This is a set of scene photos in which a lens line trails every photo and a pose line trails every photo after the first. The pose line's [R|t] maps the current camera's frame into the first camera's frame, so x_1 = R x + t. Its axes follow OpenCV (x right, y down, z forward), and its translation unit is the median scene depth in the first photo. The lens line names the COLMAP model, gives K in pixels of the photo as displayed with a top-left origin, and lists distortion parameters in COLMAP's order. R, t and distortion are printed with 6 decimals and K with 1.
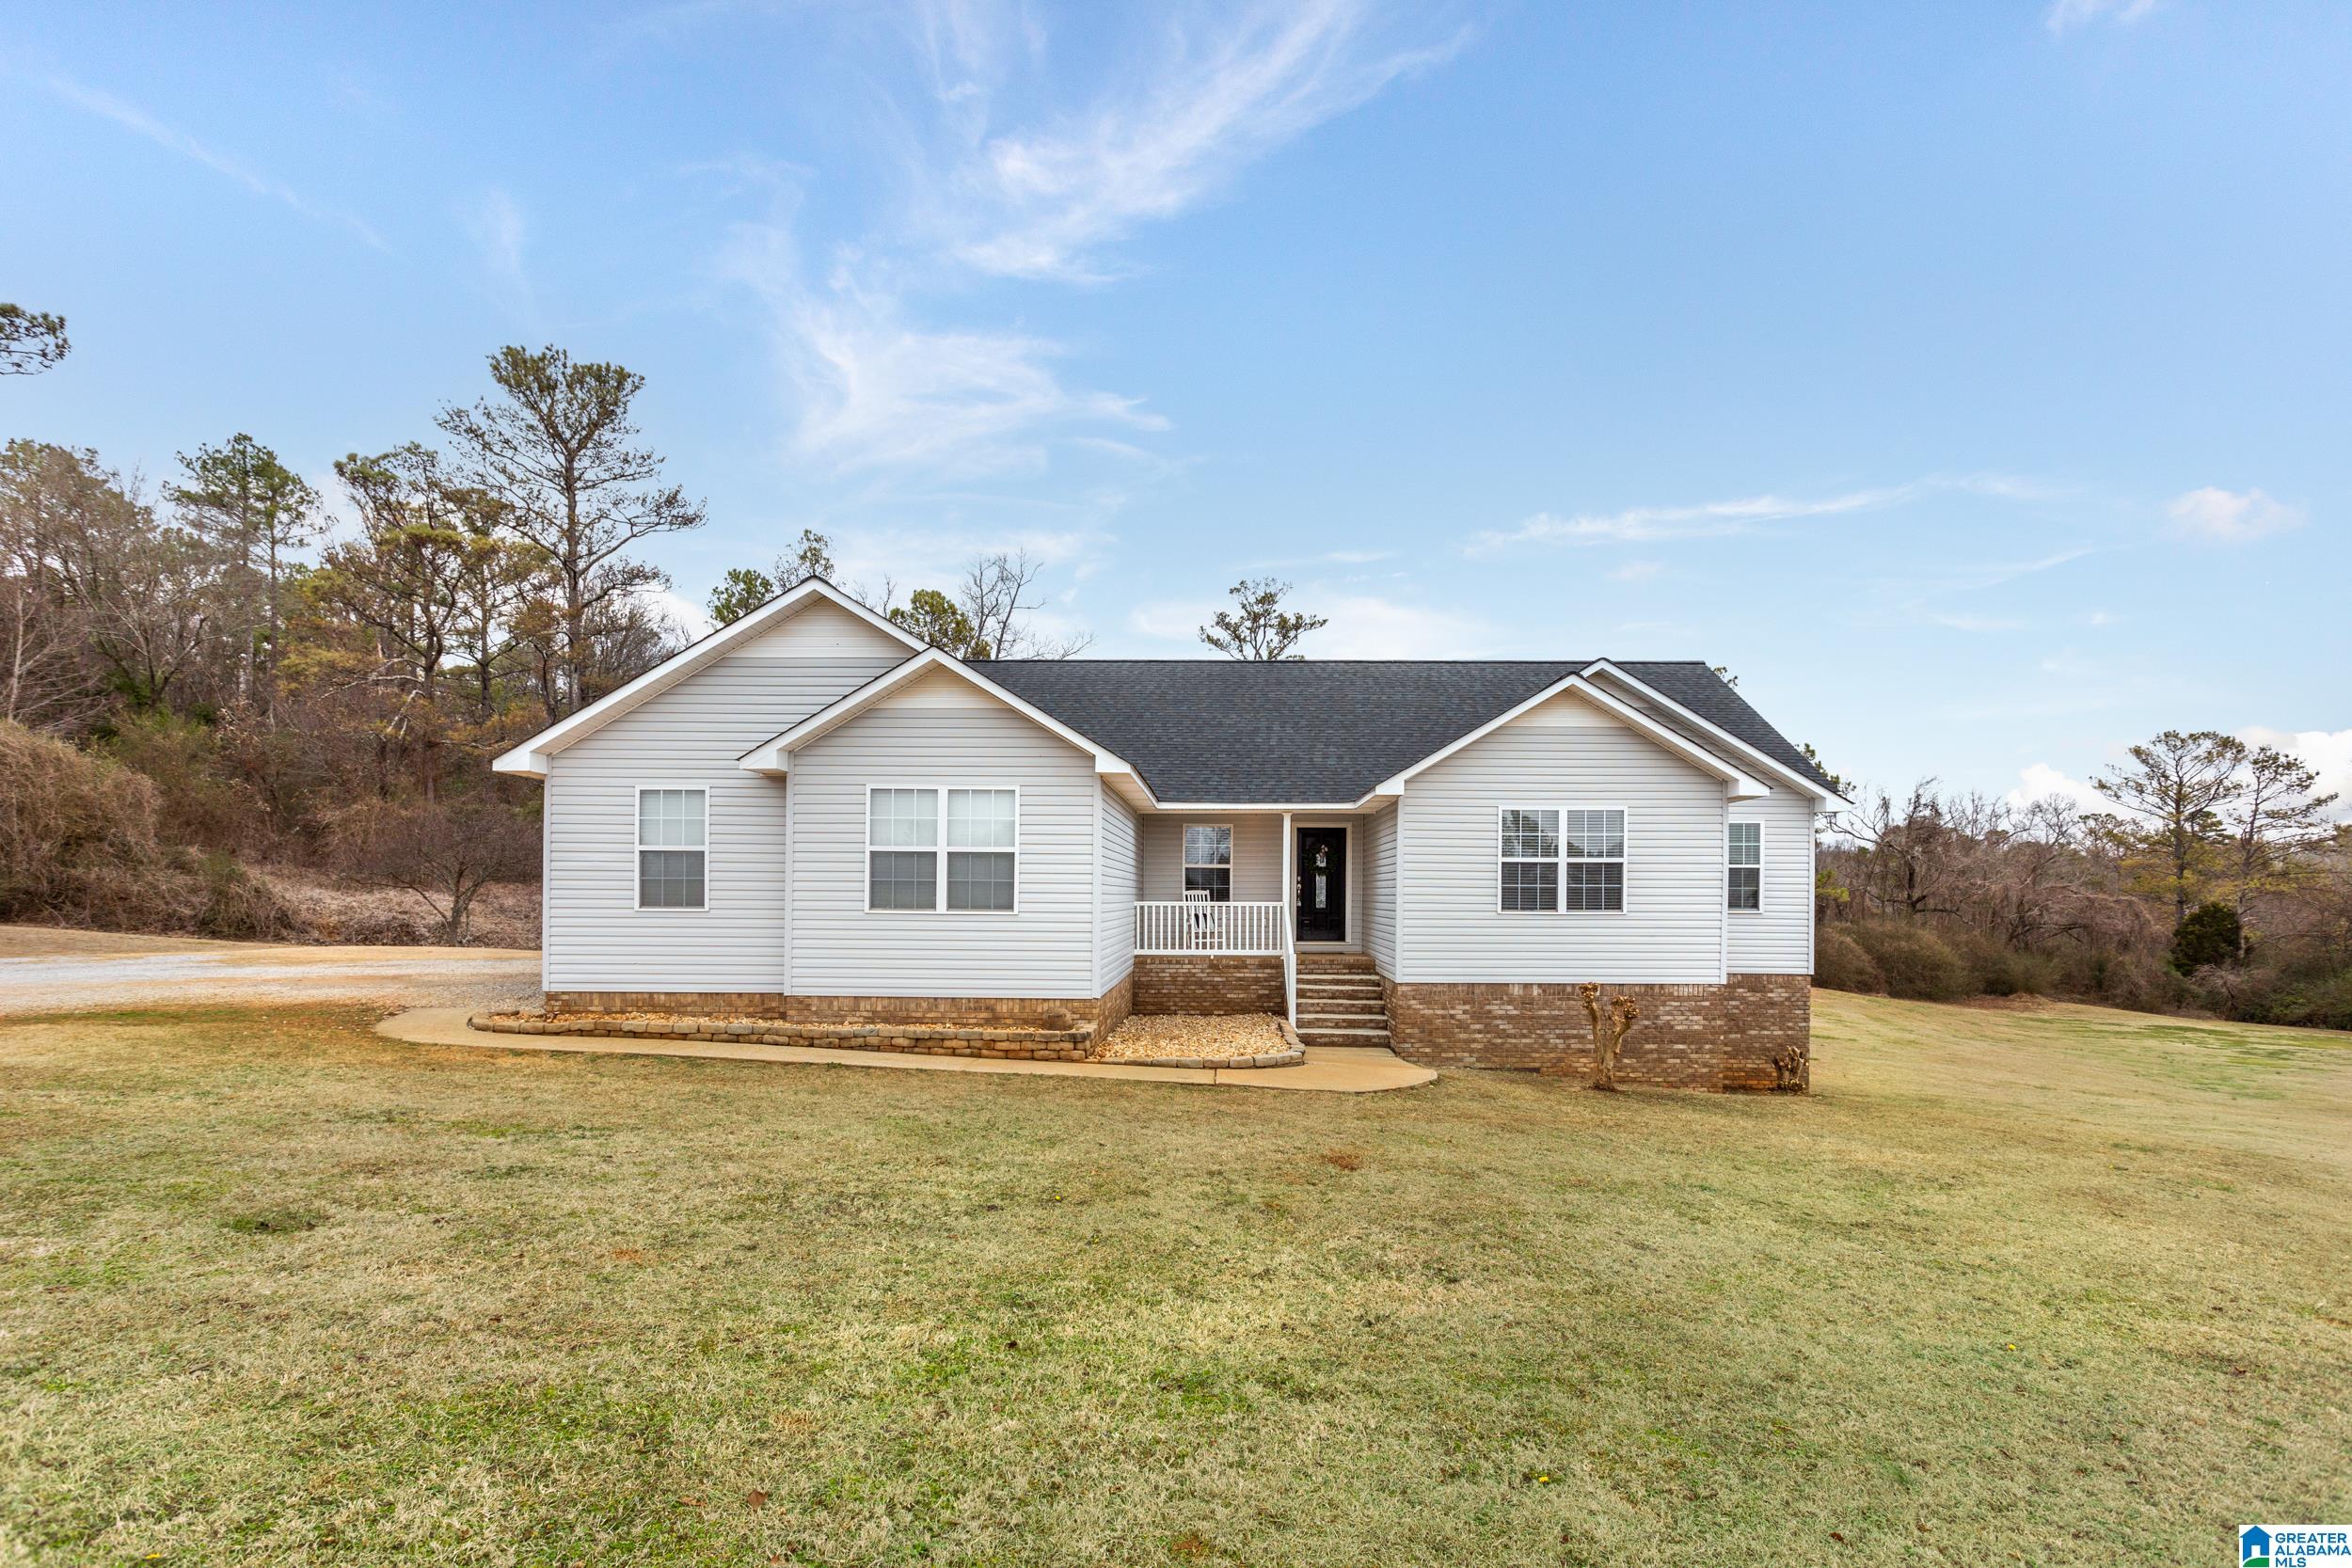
lens RADIAL K [[1142.4, 0, 1207.3], [0, 1142.4, 925.2], [0, 0, 1]] dist [0.005516, 0.002073]
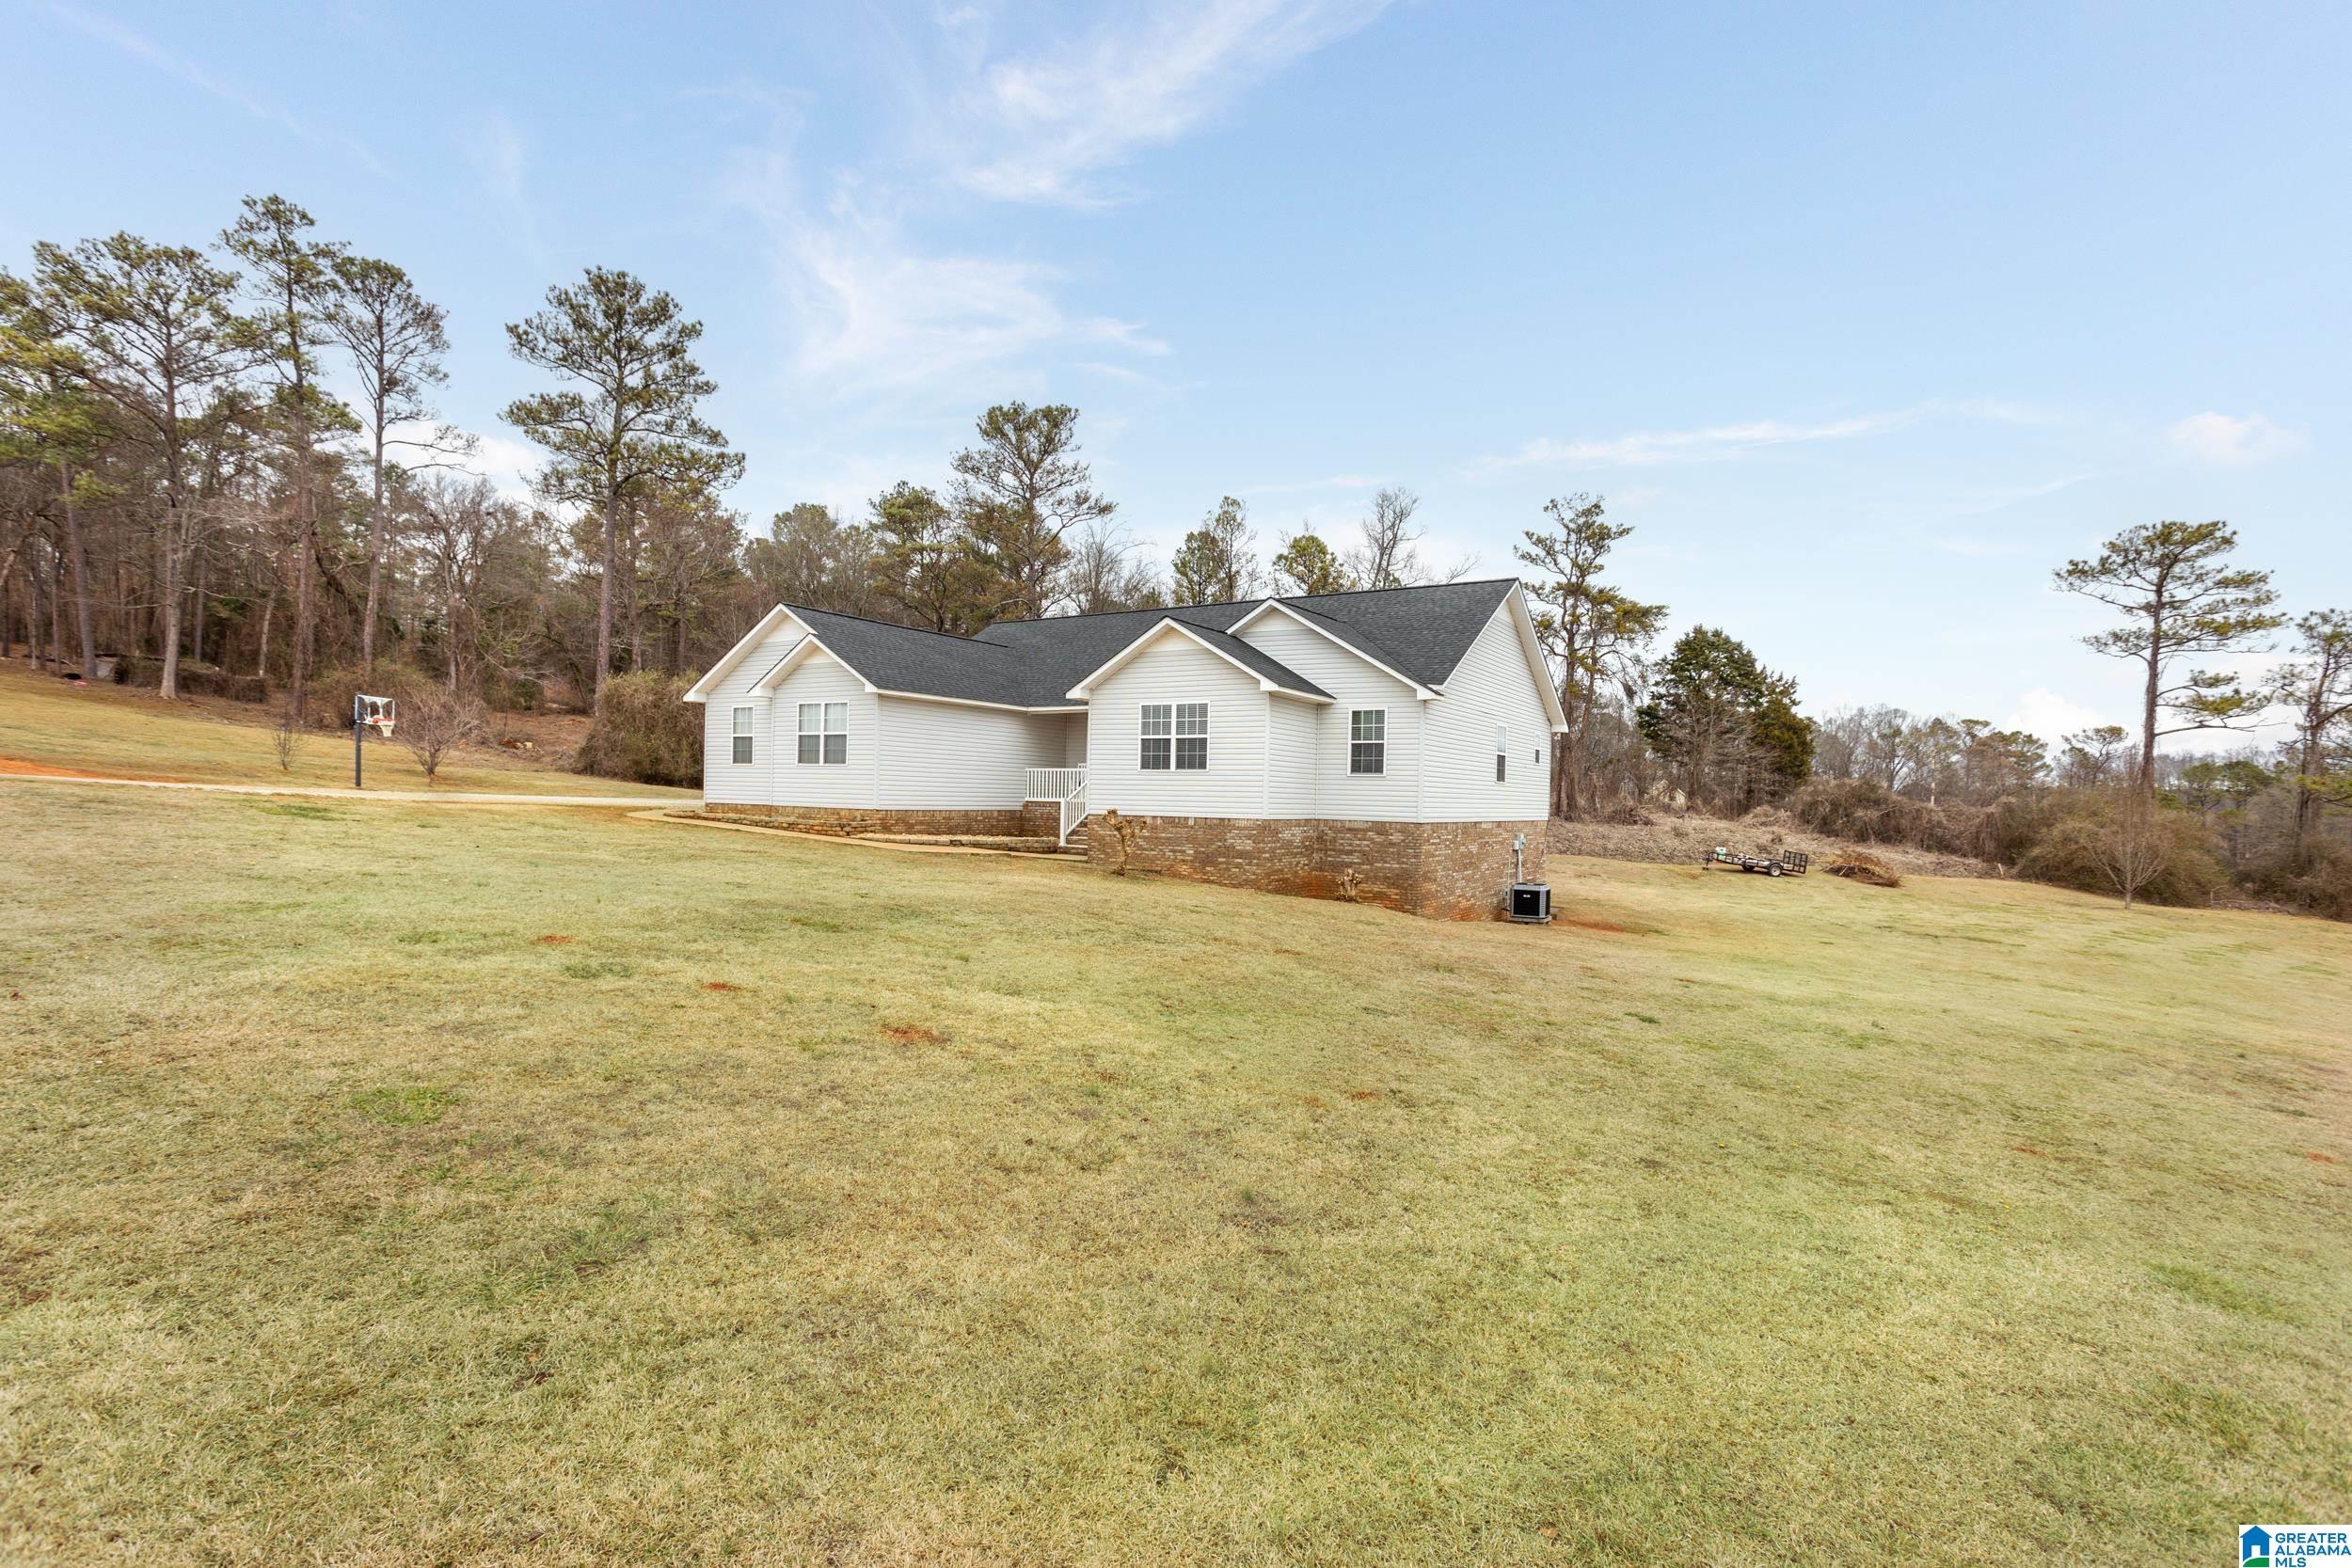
lens RADIAL K [[1123.0, 0, 1163.1], [0, 1123.0, 834.1], [0, 0, 1]] dist [-0.001127, 0.000282]
pose [[0.851384, 0.030837, -0.523636, 0.330546], [-0.032375, 0.999456, 0.006220, 0.019874], [0.523543, 0.011657, 0.851919, -0.091110]]
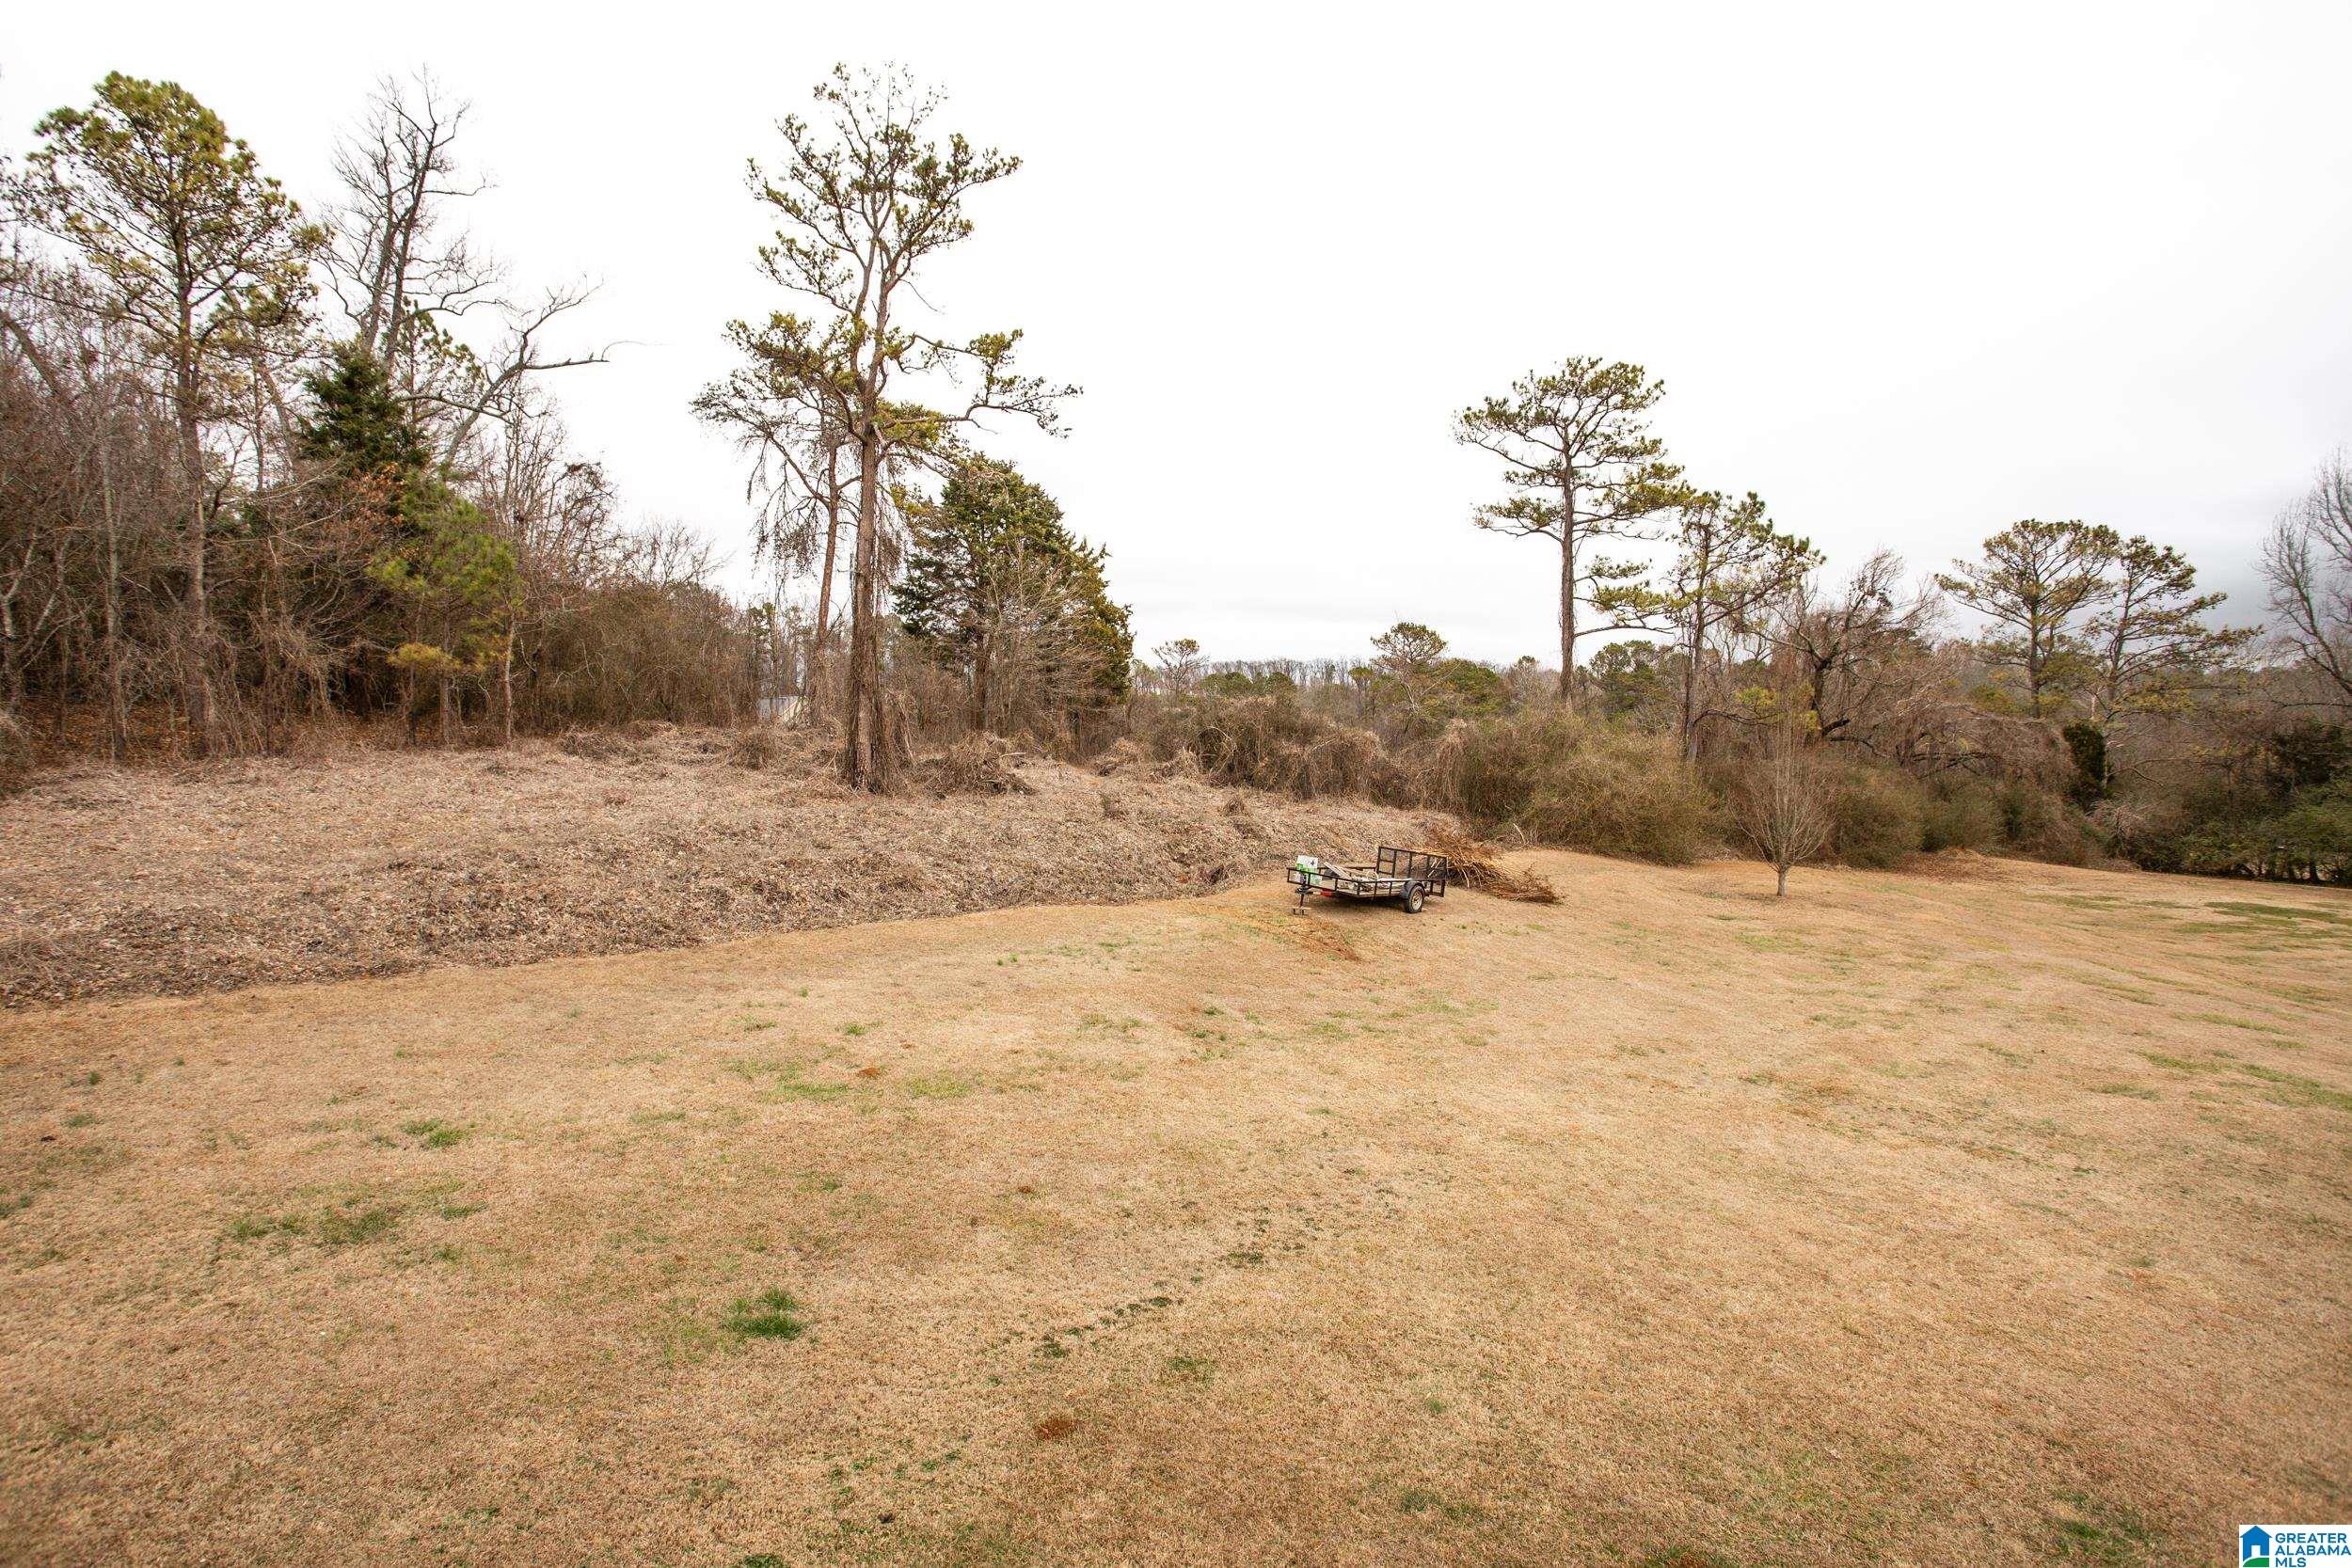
lens RADIAL K [[1155.8, 0, 1170.5], [0, 1155.8, 743.4], [0, 0, 1]] dist [-0.035733, 0.010202]
pose [[0.972756, -0.015349, 0.231323, 0.059623], [0.015982, 0.999872, -0.000861, -0.026998], [-0.231280, 0.004535, 0.972877, 0.614874]]
